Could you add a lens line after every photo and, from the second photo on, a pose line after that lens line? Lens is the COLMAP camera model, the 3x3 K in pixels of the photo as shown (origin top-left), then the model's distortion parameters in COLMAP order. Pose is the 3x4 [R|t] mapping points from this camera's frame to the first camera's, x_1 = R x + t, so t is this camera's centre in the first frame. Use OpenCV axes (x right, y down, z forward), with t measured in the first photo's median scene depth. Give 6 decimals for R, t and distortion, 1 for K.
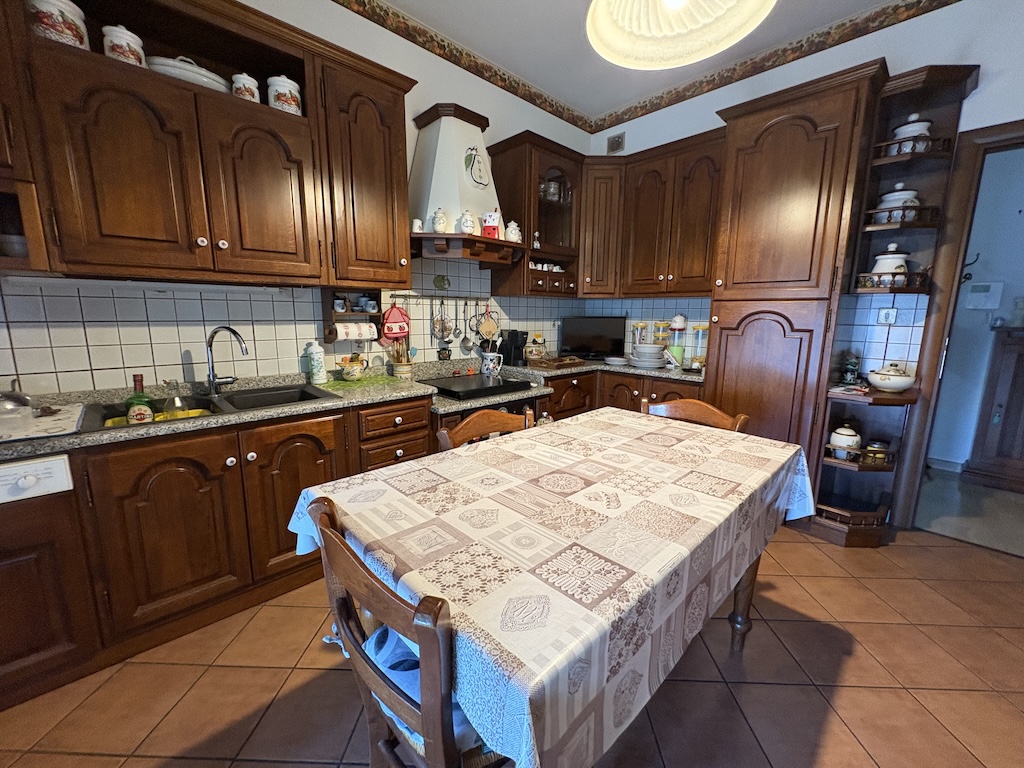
lens RADIAL K [[401.1, 0, 512.0], [0, 401.1, 384.0], [0, 0, 1]] dist [-0.042035, 0.000044]
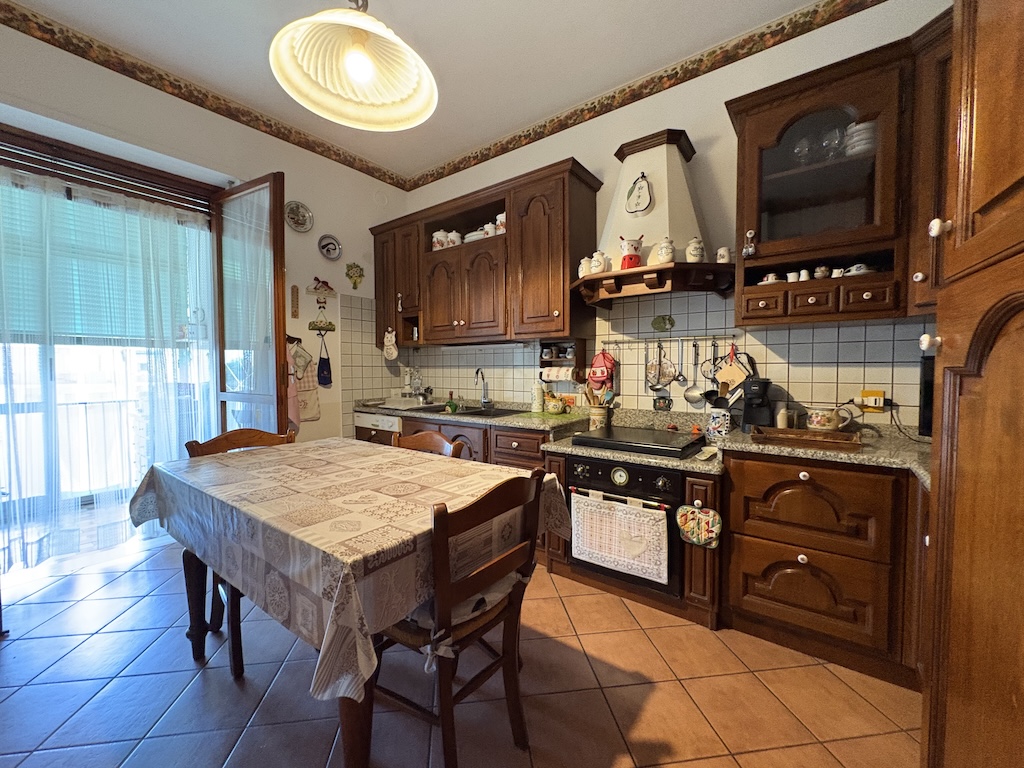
lens RADIAL K [[413.3, 0, 512.0], [0, 413.3, 384.0], [0, 0, 1]] dist [-0.002206, -0.000251]
pose [[0.157201, 0.008318, -0.987532, 0.847770], [-0.173680, 0.984612, -0.019354, -0.053136], [0.972174, 0.174557, 0.156226, 0.674105]]
